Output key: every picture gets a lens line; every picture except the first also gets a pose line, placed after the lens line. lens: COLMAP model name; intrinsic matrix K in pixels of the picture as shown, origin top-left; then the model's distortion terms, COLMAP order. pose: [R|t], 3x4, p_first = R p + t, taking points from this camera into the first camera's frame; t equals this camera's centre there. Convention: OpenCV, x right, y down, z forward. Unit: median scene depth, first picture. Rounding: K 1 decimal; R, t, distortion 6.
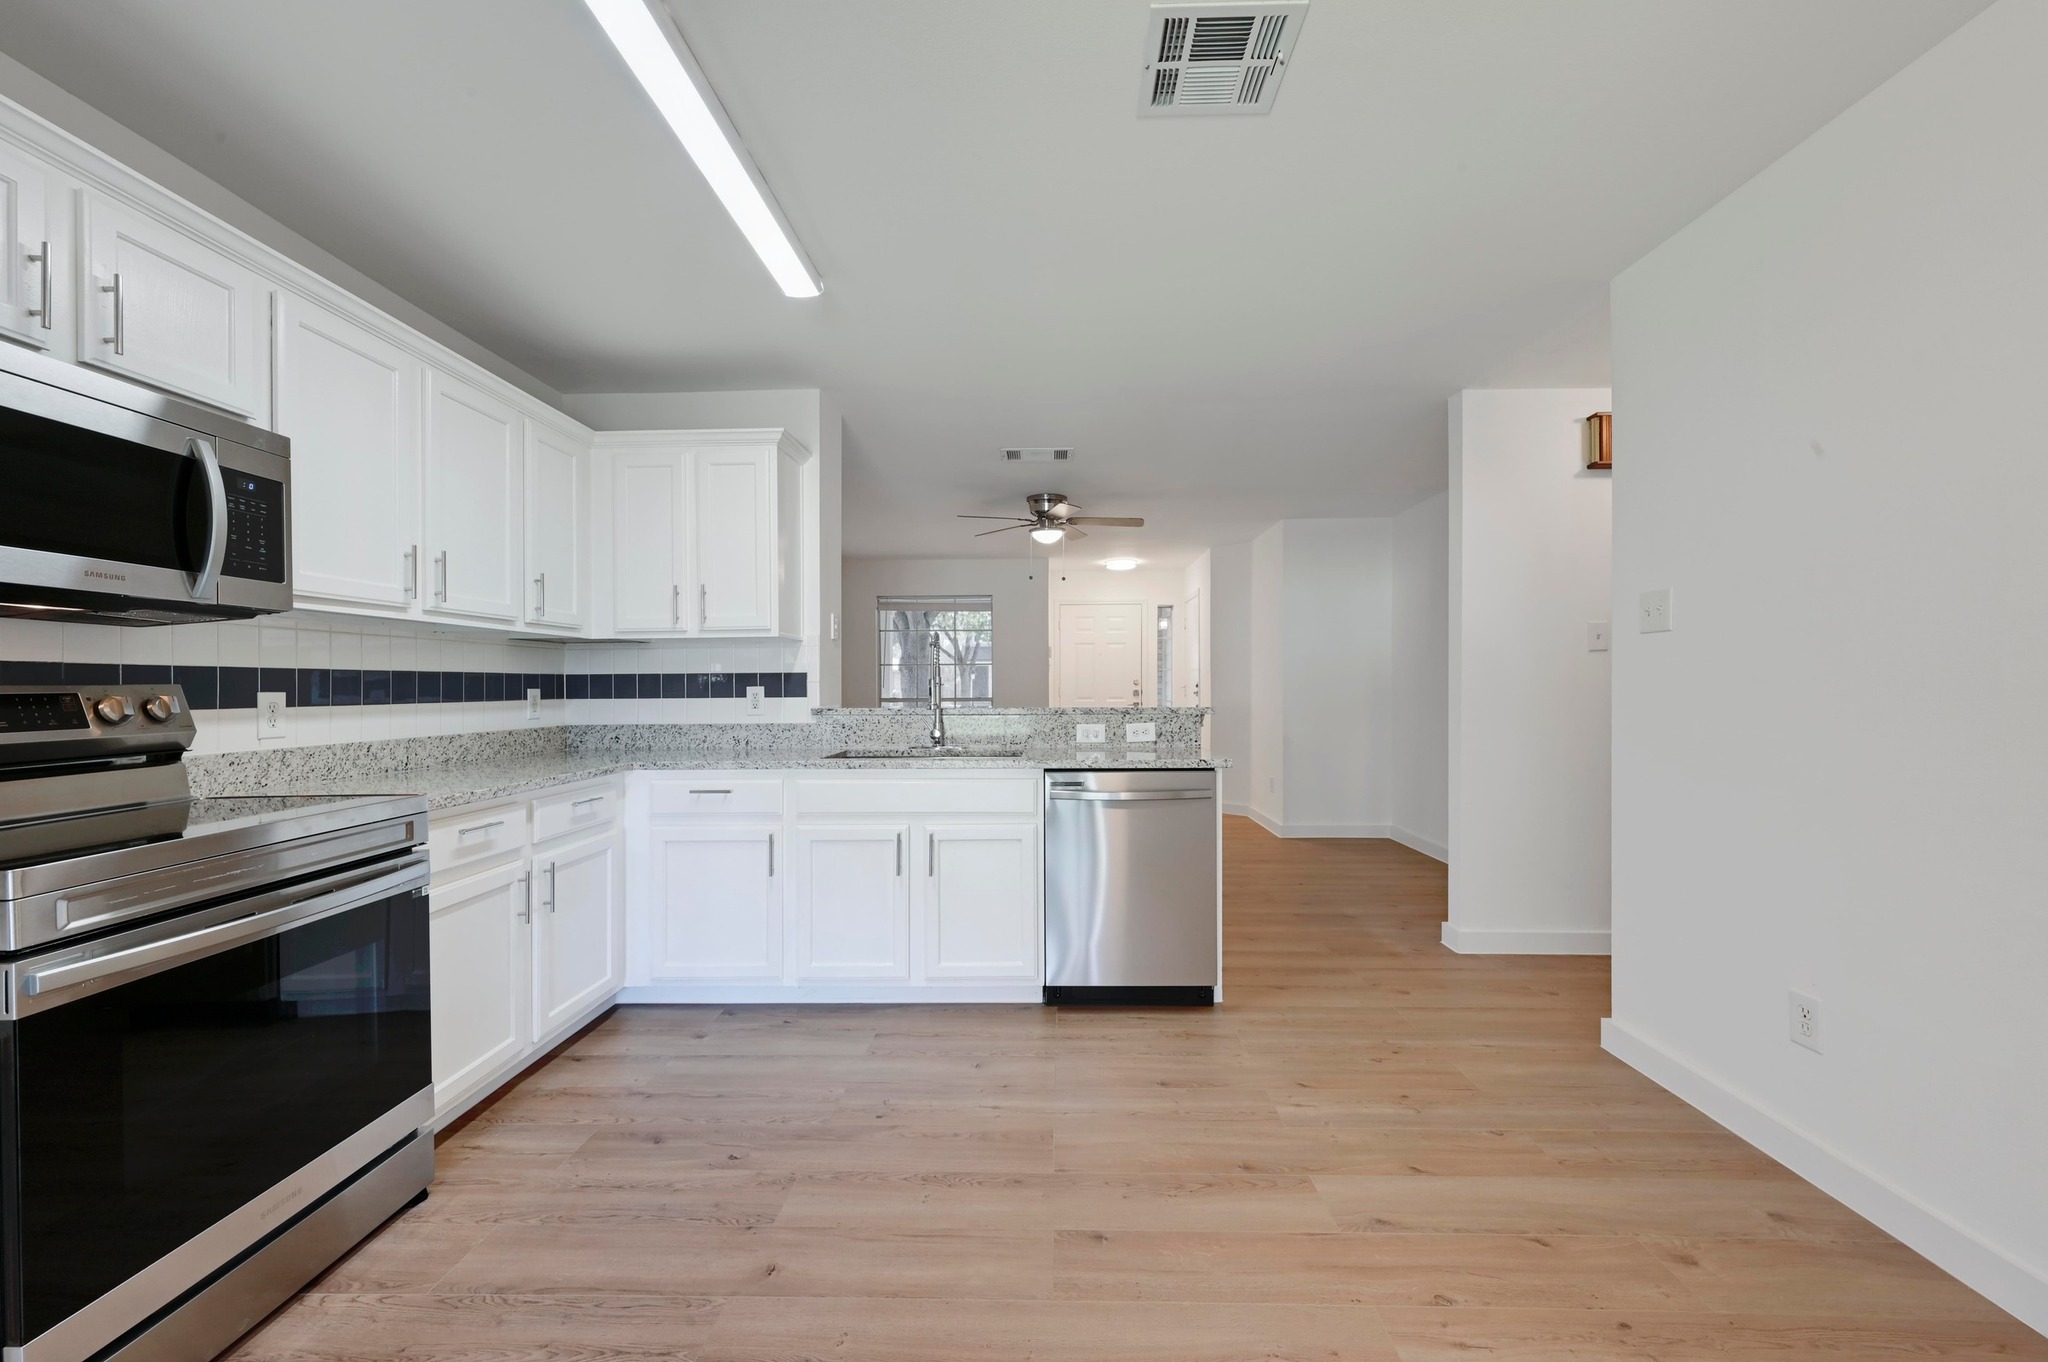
lens RADIAL K [[827.2, 0, 1036.8], [0, 827.2, 693.9], [0, 0, 1]] dist [0.010634, -0.001167]
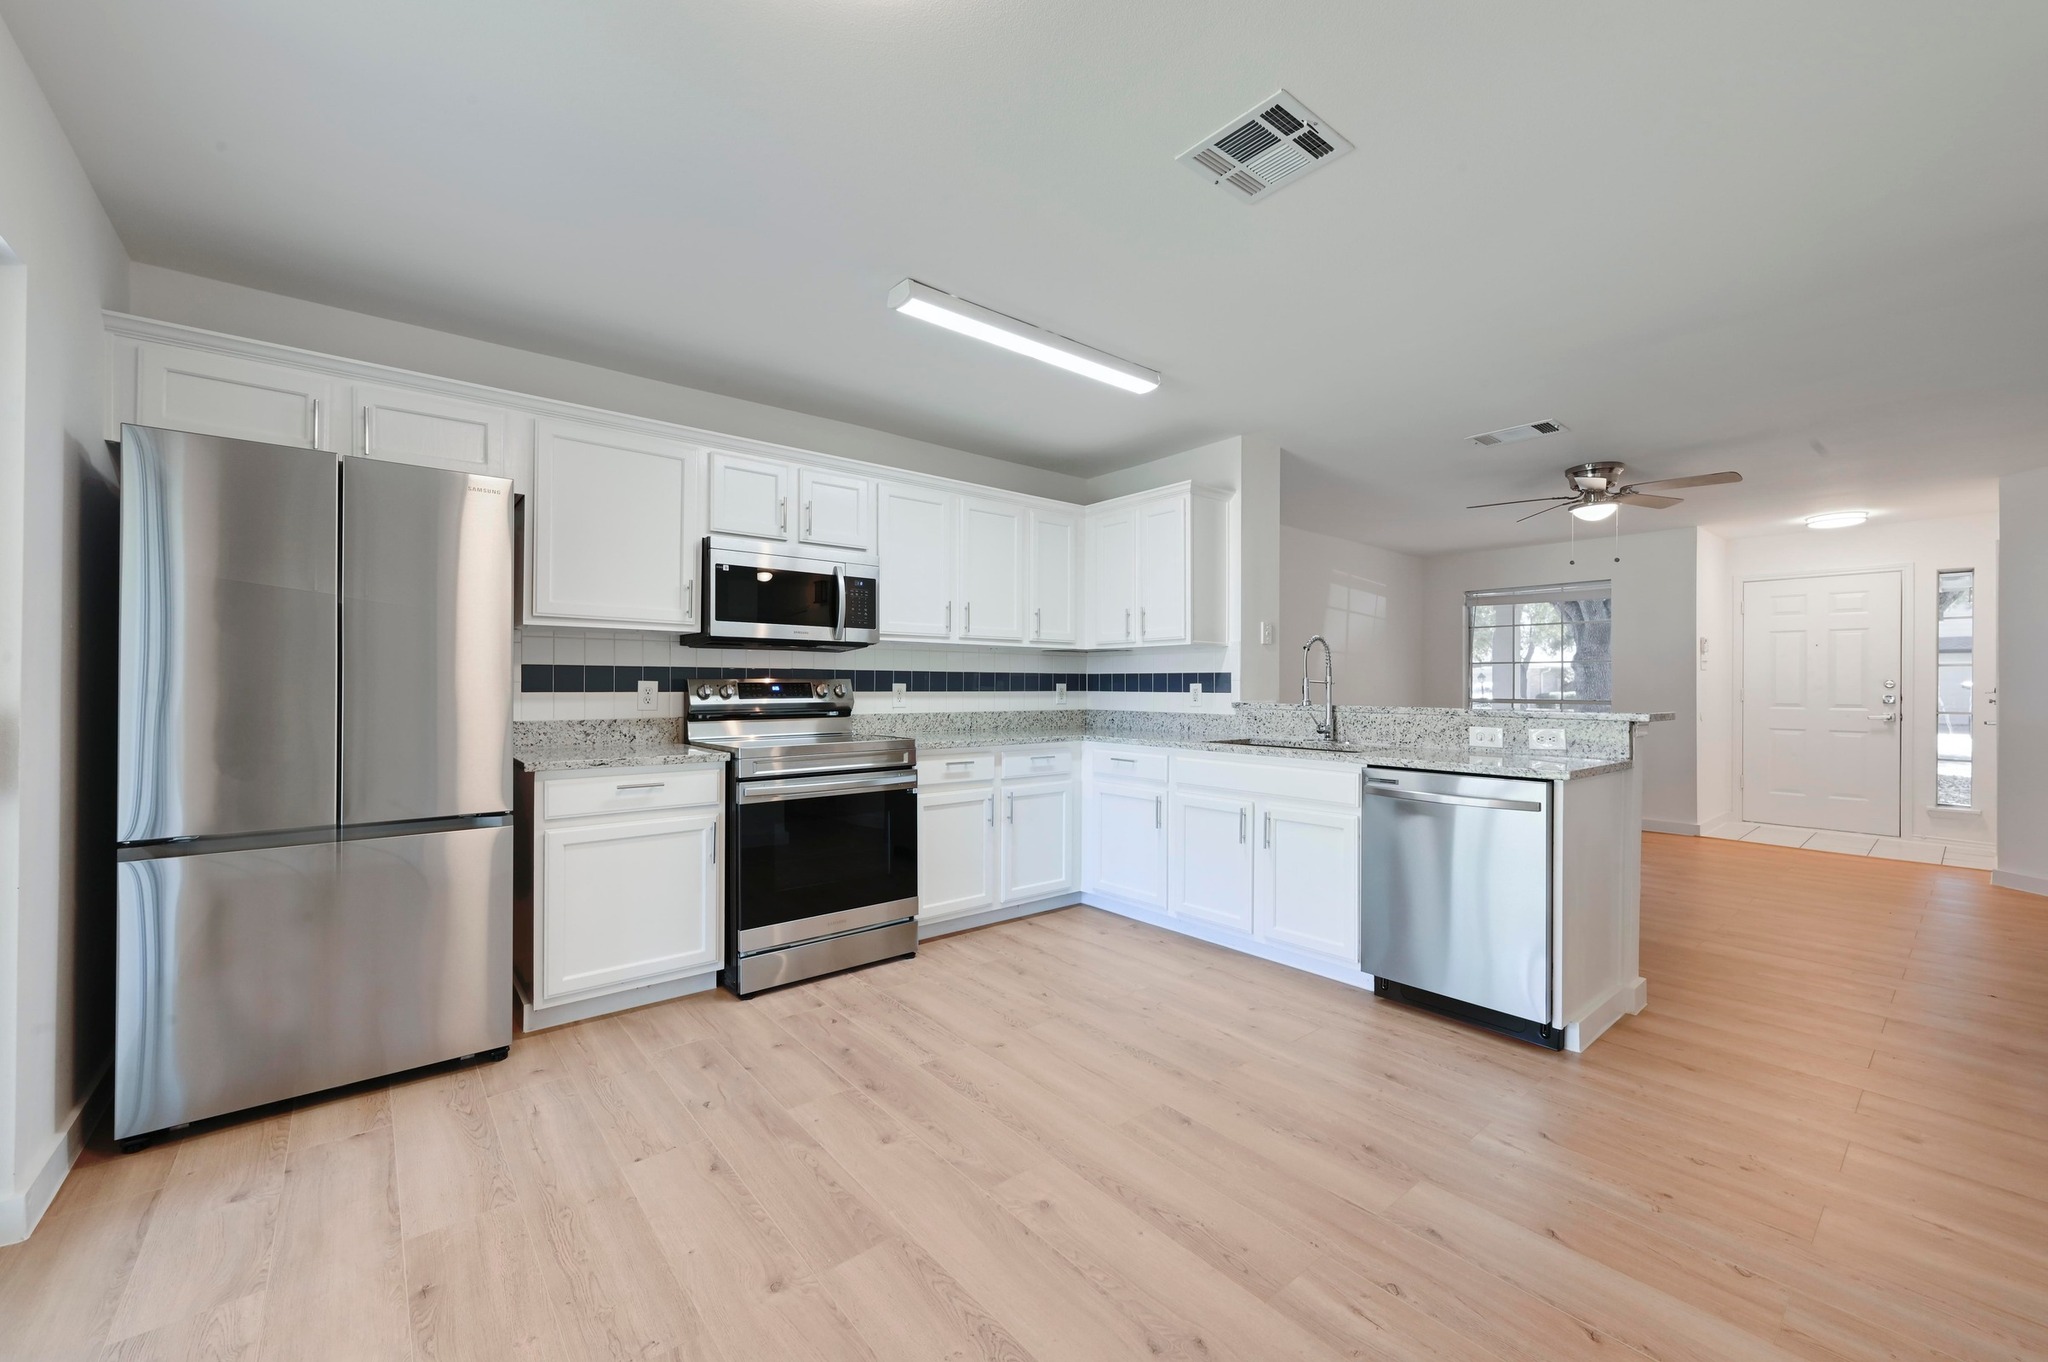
lens RADIAL K [[827.2, 0, 1028.8], [0, 827.2, 681.2], [0, 0, 1]] dist [0.010634, -0.001167]
pose [[0.651493, 0.006489, -0.758627, 0.572343], [-0.016742, 0.999843, -0.005826, -0.001325], [0.758470, 0.016496, 0.651499, -0.008332]]
